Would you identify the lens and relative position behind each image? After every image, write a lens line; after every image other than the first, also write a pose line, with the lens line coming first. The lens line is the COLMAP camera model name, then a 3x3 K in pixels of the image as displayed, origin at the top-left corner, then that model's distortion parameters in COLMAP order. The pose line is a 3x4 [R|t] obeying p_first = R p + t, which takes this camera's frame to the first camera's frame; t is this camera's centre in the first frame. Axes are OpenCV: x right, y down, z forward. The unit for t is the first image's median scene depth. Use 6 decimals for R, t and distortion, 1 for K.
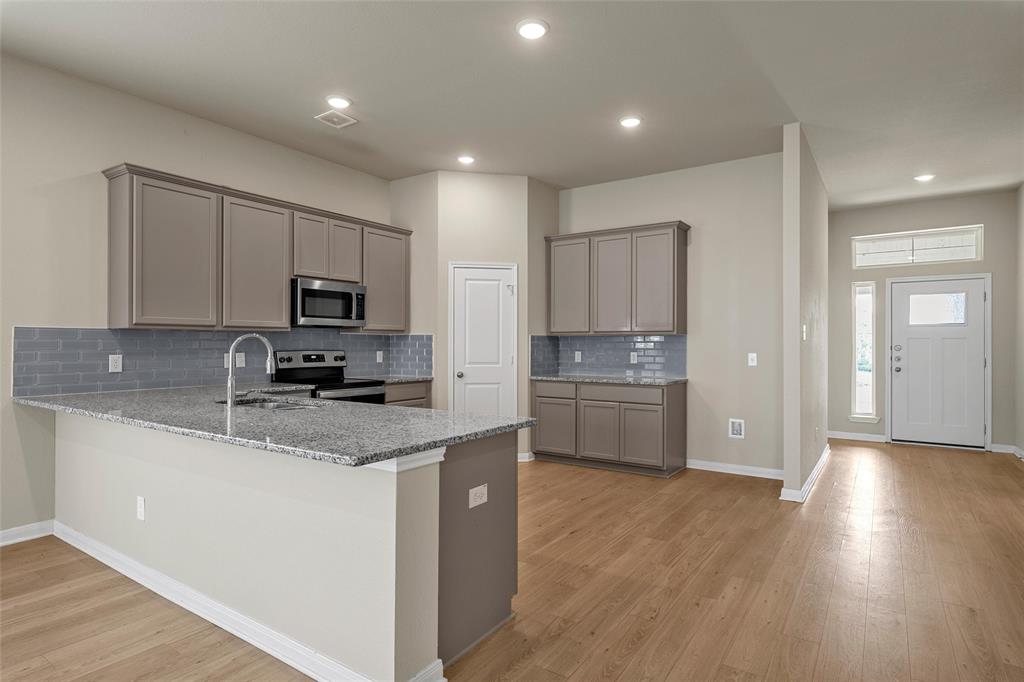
lens RADIAL K [[551.9, 0, 516.1], [0, 551.9, 341.4], [0, 0, 1]] dist [0.002527, -0.000150]
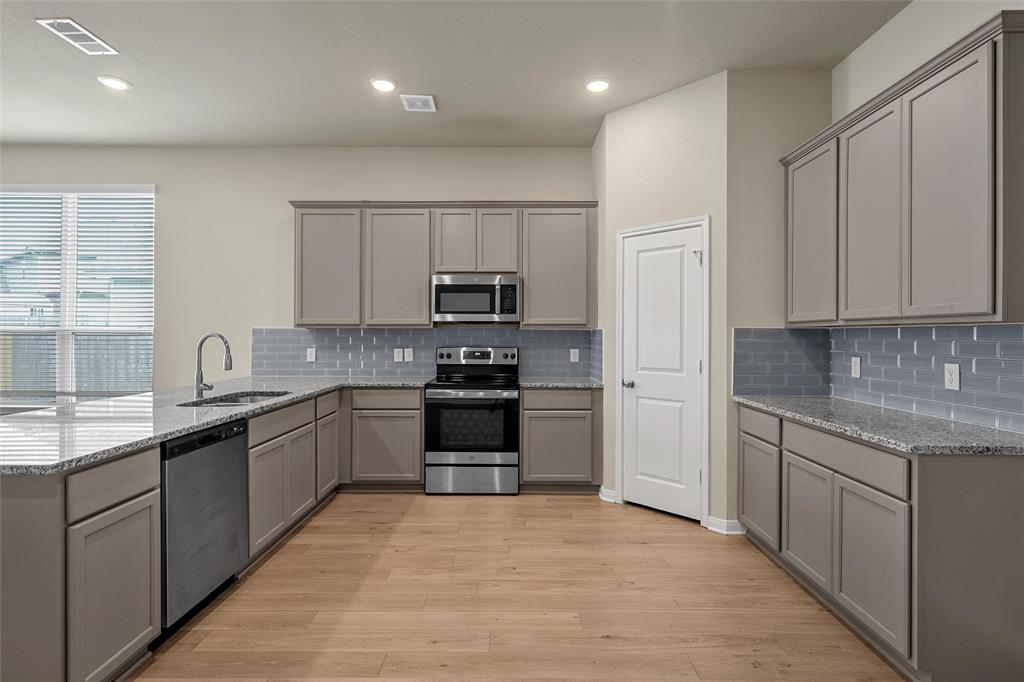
lens RADIAL K [[503.4, 0, 512.5], [0, 503.4, 335.7], [0, 0, 1]] dist [0.000081, -0.000214]
pose [[0.554650, 0.000270, -0.832084, 0.367513], [0.001674, 0.999998, 0.001440, -0.004467], [0.832082, -0.002192, 0.554648, 0.506518]]
